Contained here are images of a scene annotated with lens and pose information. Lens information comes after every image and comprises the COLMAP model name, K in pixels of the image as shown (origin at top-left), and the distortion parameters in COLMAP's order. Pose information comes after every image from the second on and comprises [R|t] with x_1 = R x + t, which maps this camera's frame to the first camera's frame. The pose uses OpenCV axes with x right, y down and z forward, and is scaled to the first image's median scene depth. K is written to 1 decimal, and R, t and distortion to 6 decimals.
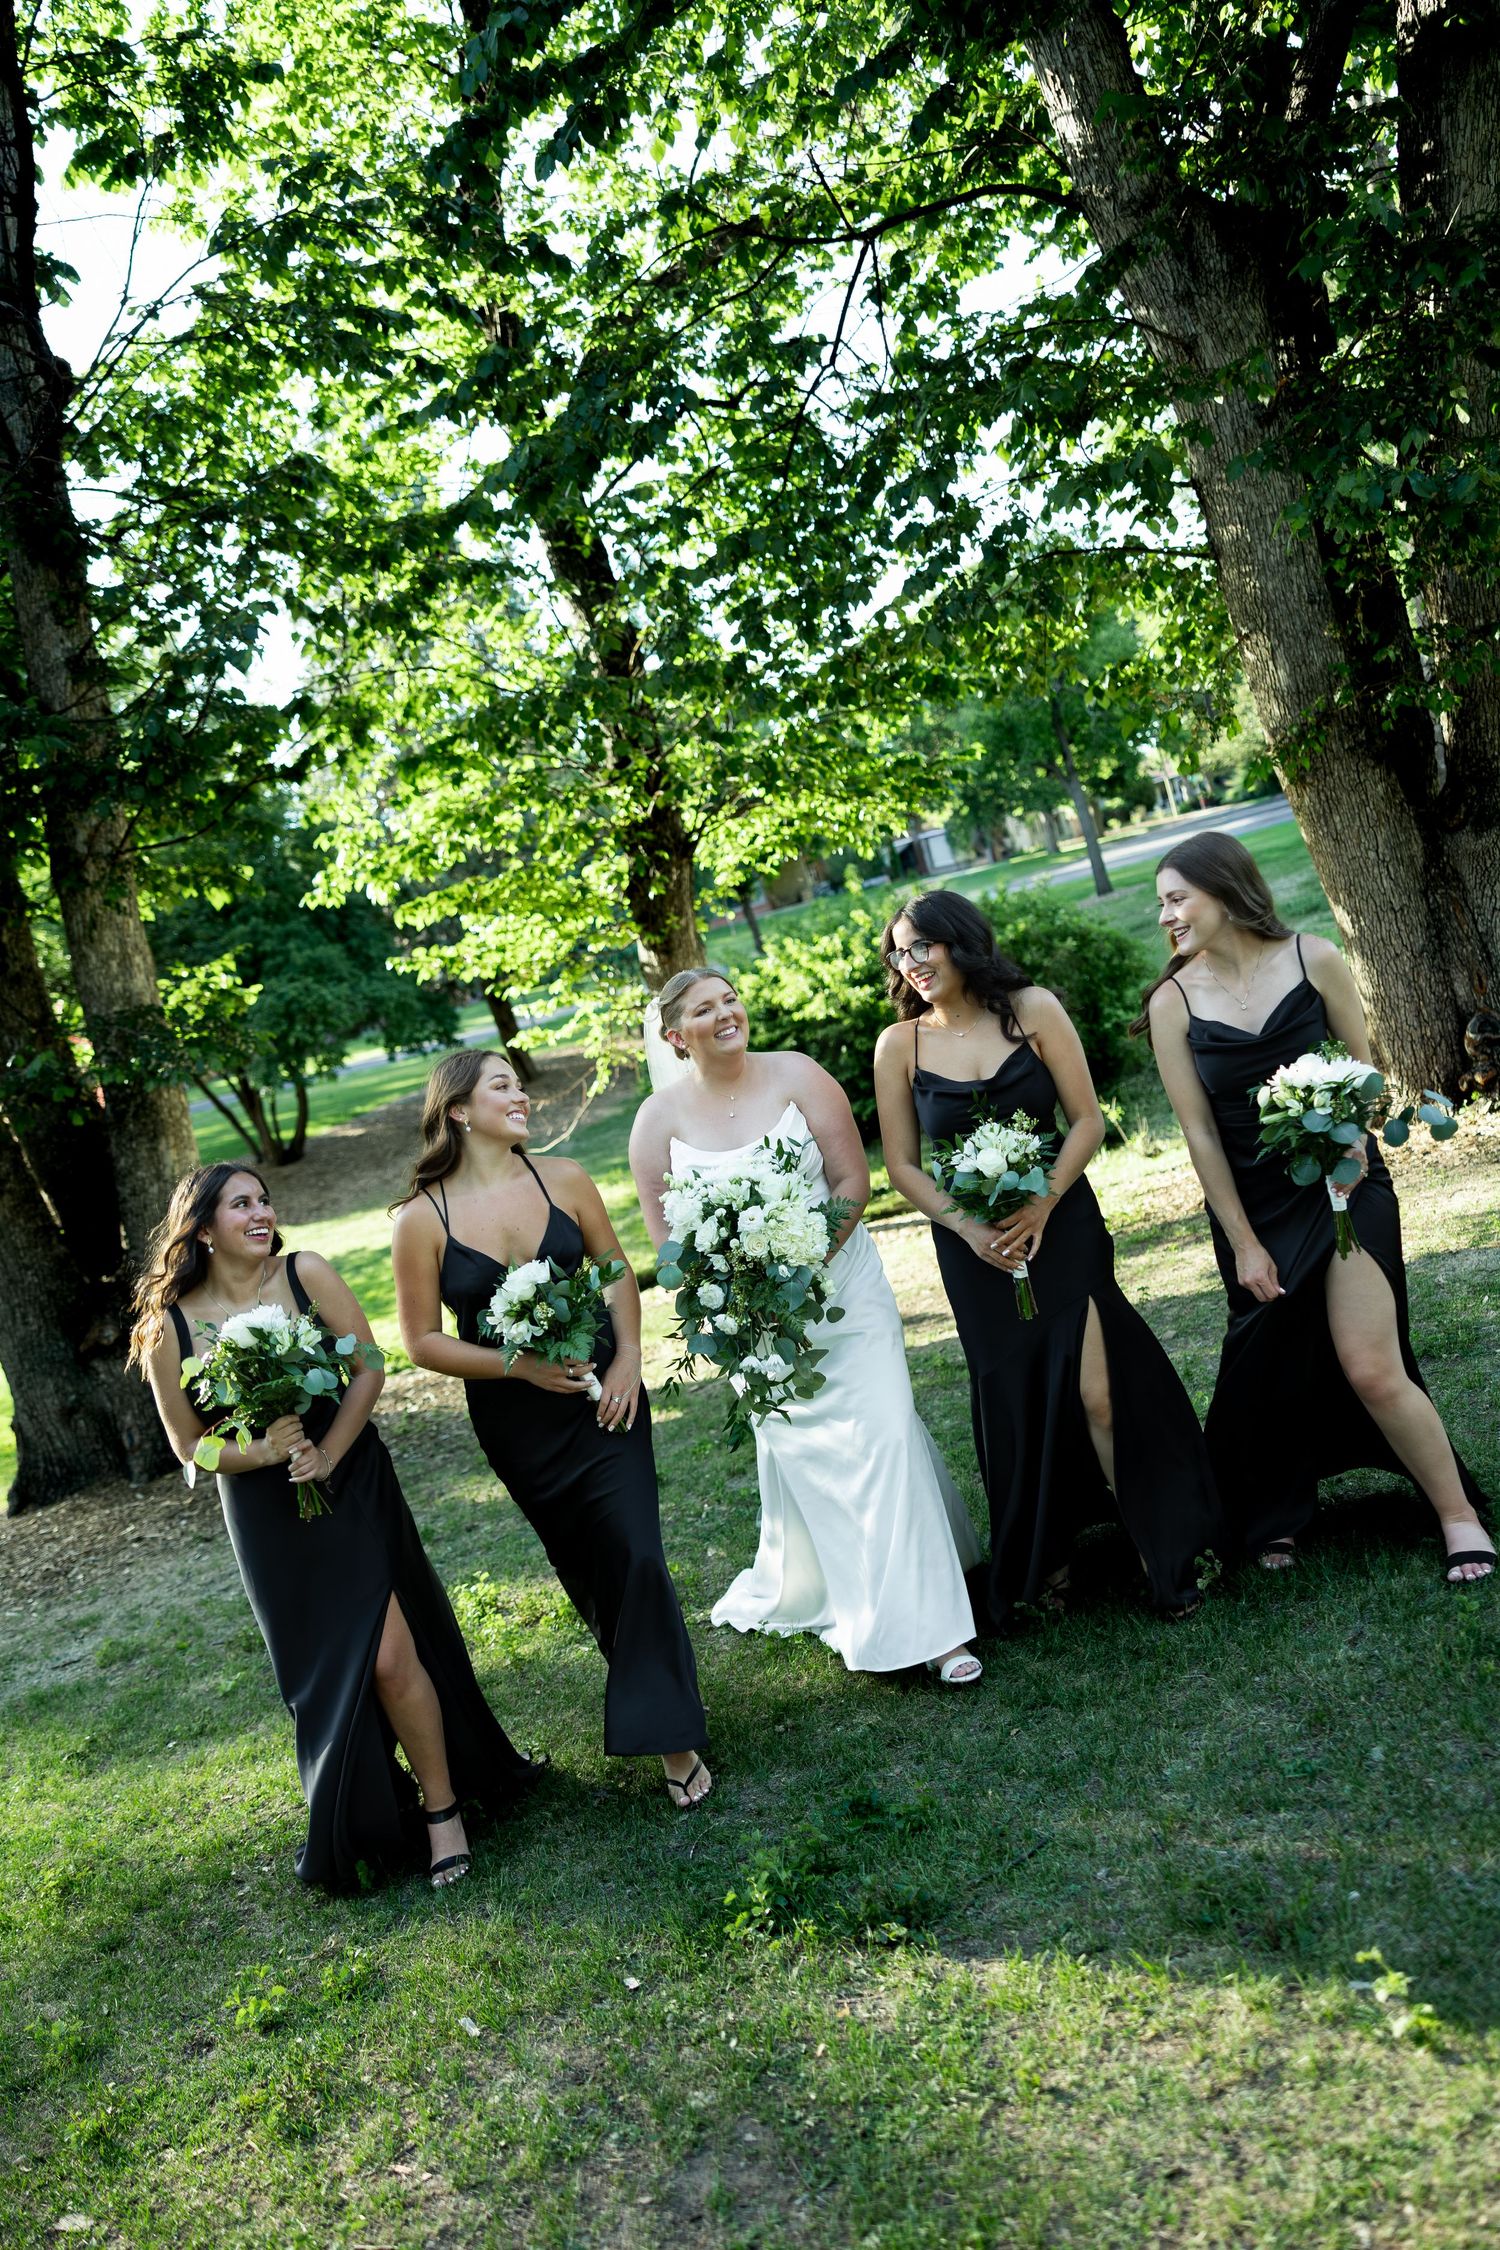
lens RADIAL K [[1712.5, 0, 770.0], [0, 1712.5, 1137.2], [0, 0, 1]] dist [0.005185, -0.018440]
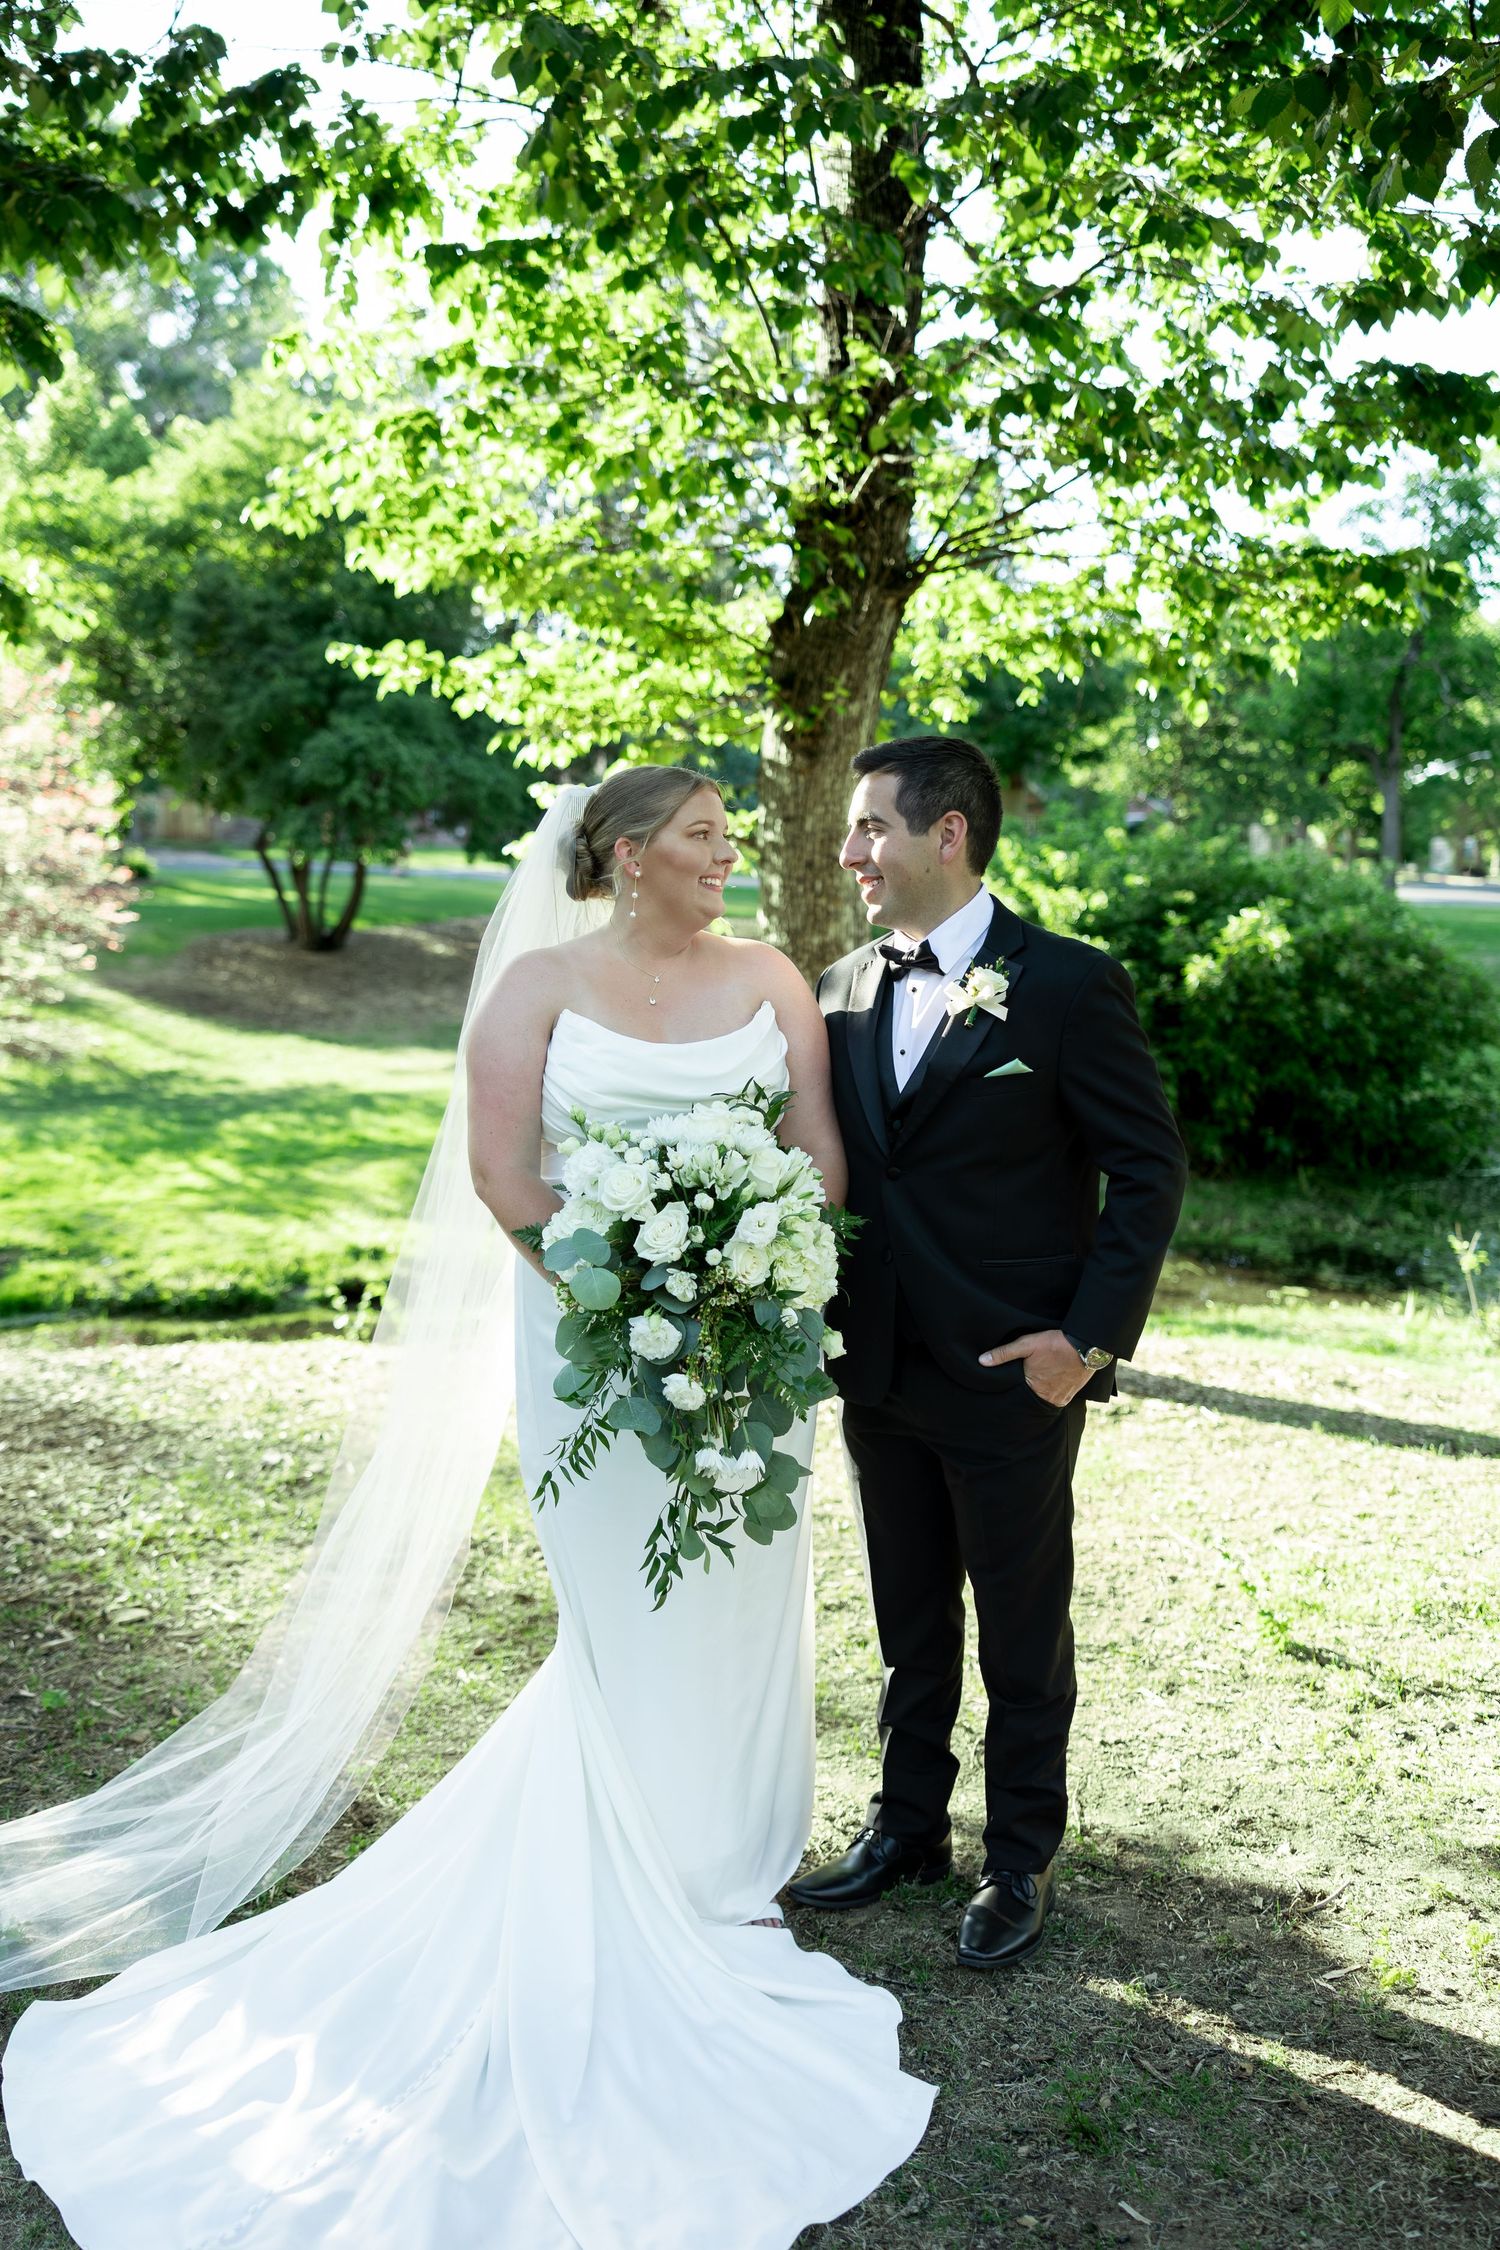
lens RADIAL K [[1918.3, 0, 701.4], [0, 1918.3, 1162.6], [0, 0, 1]] dist [-0.050811, 0.017622]
pose [[0.950308, 0.296858, -0.093754, 0.002704], [-0.291312, 0.954175, 0.068462, -0.016053], [0.109781, -0.037749, 0.993239, 0.402684]]
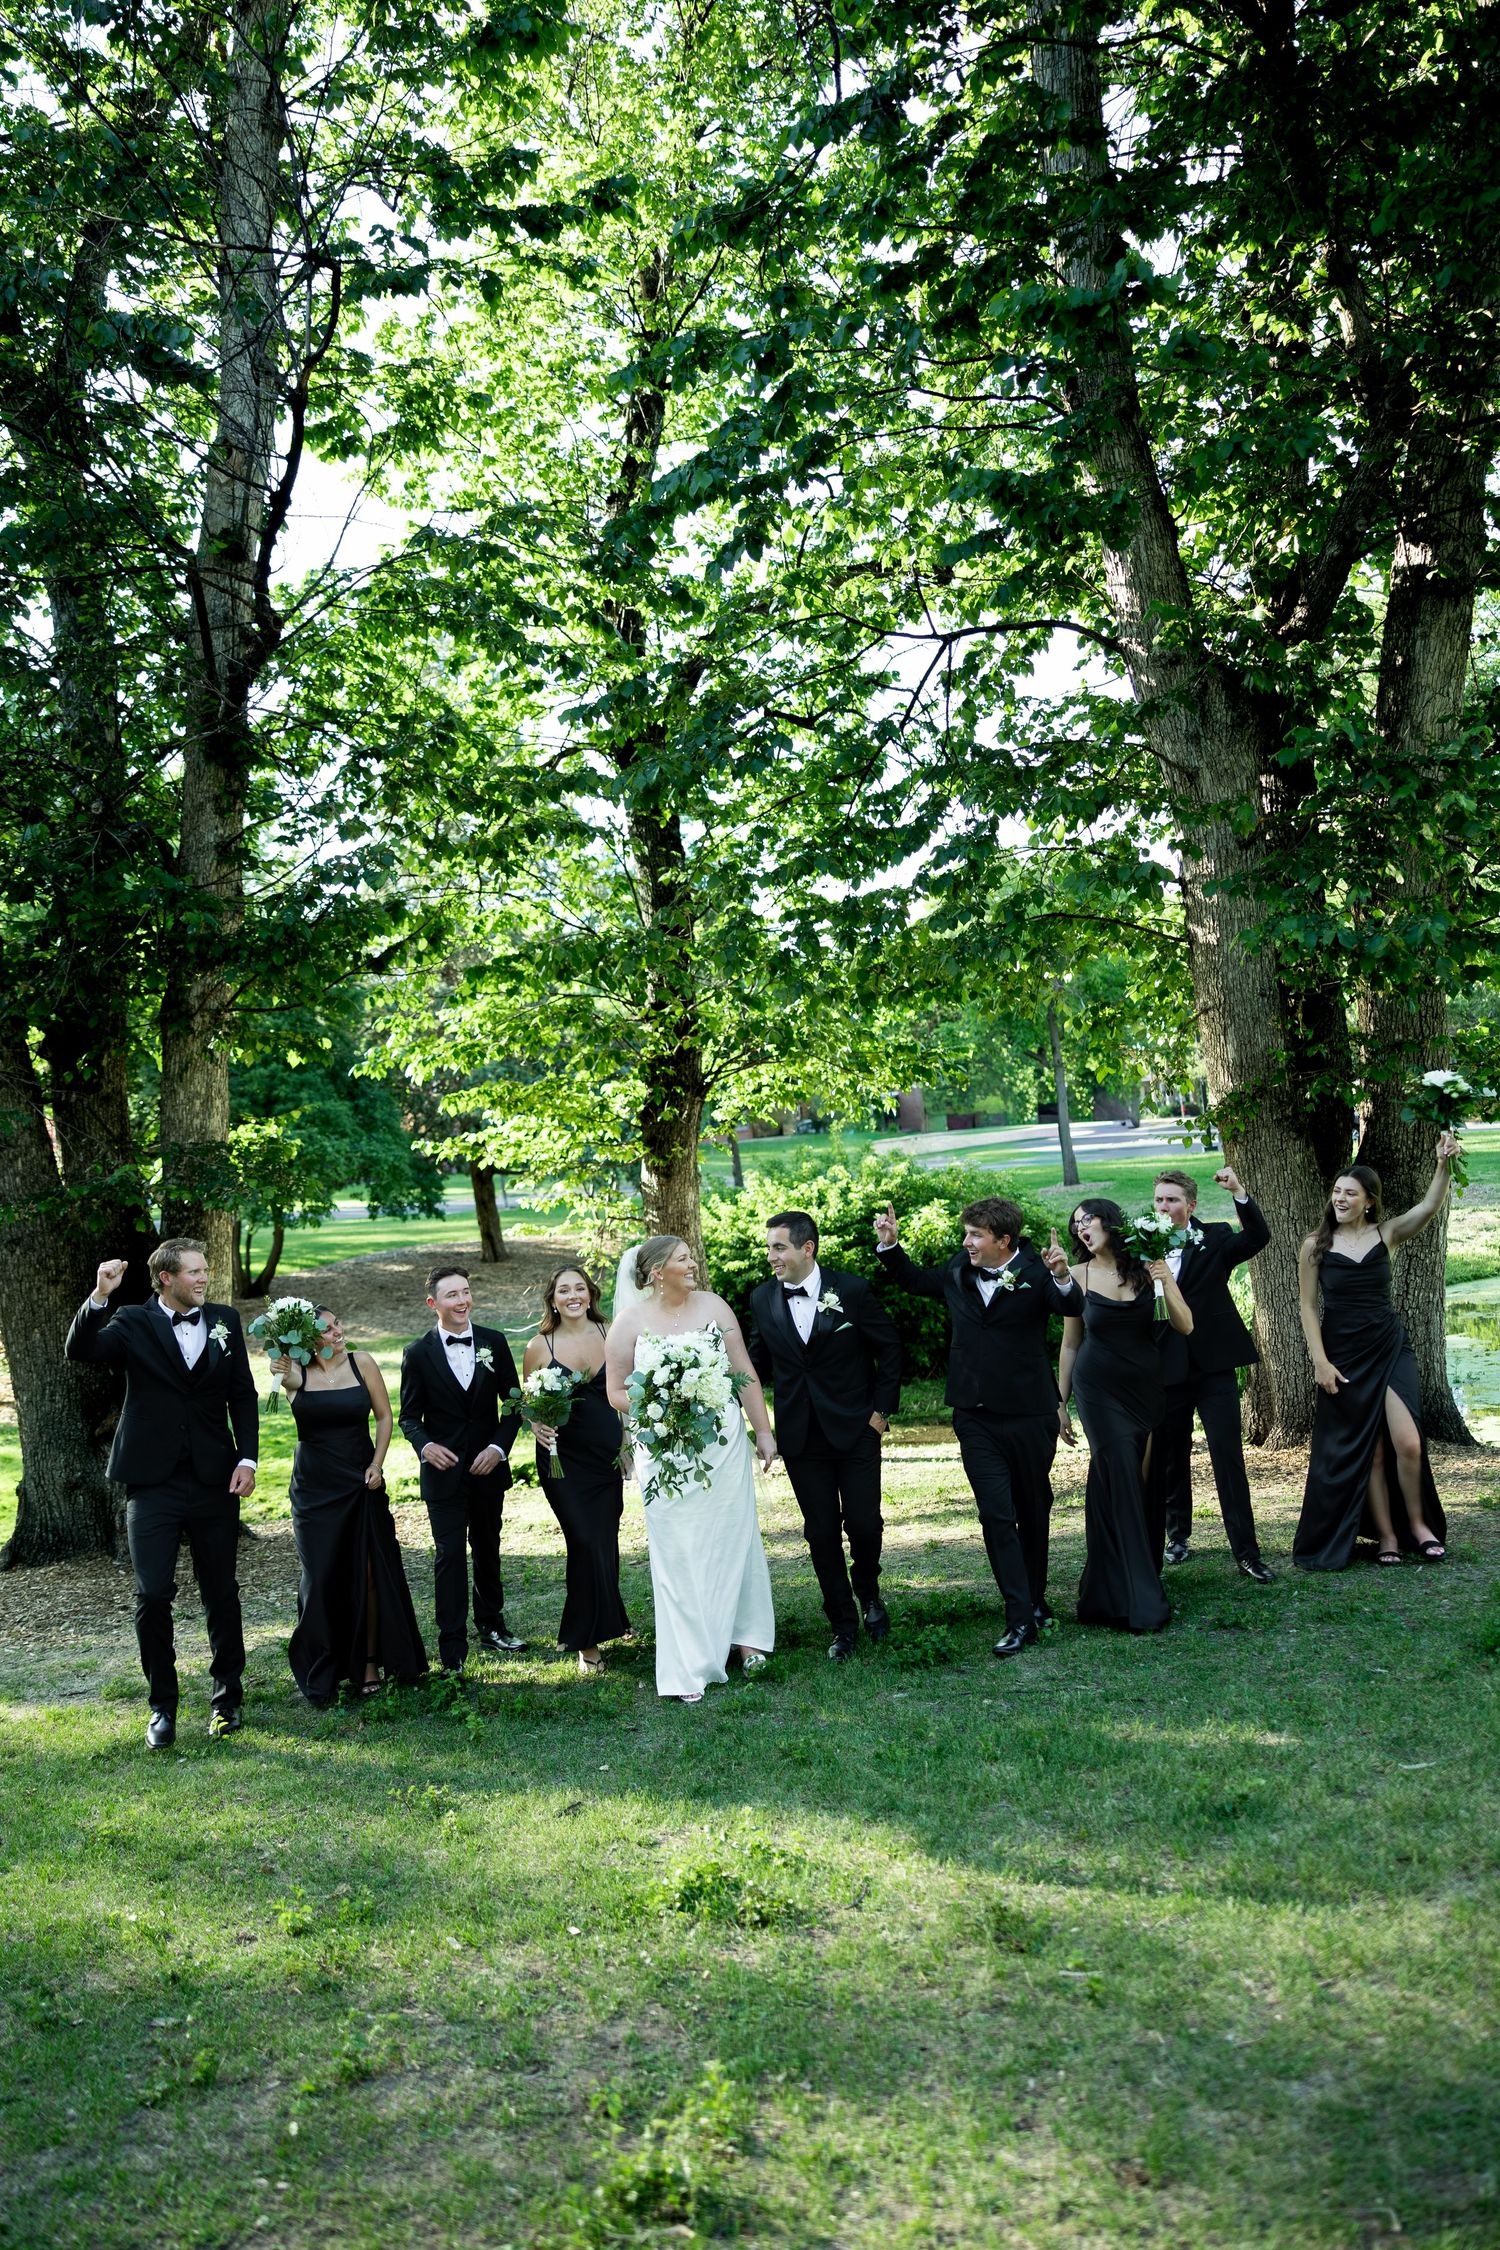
lens RADIAL K [[1712.5, 0, 743.7], [0, 1712.5, 1111.2], [0, 0, 1]] dist [0.005185, -0.018440]
pose [[0.983226, 0.182335, -0.004583, -0.013494], [-0.181087, 0.972875, -0.143951, 0.002670], [-0.021789, 0.142366, 0.989574, -0.114100]]
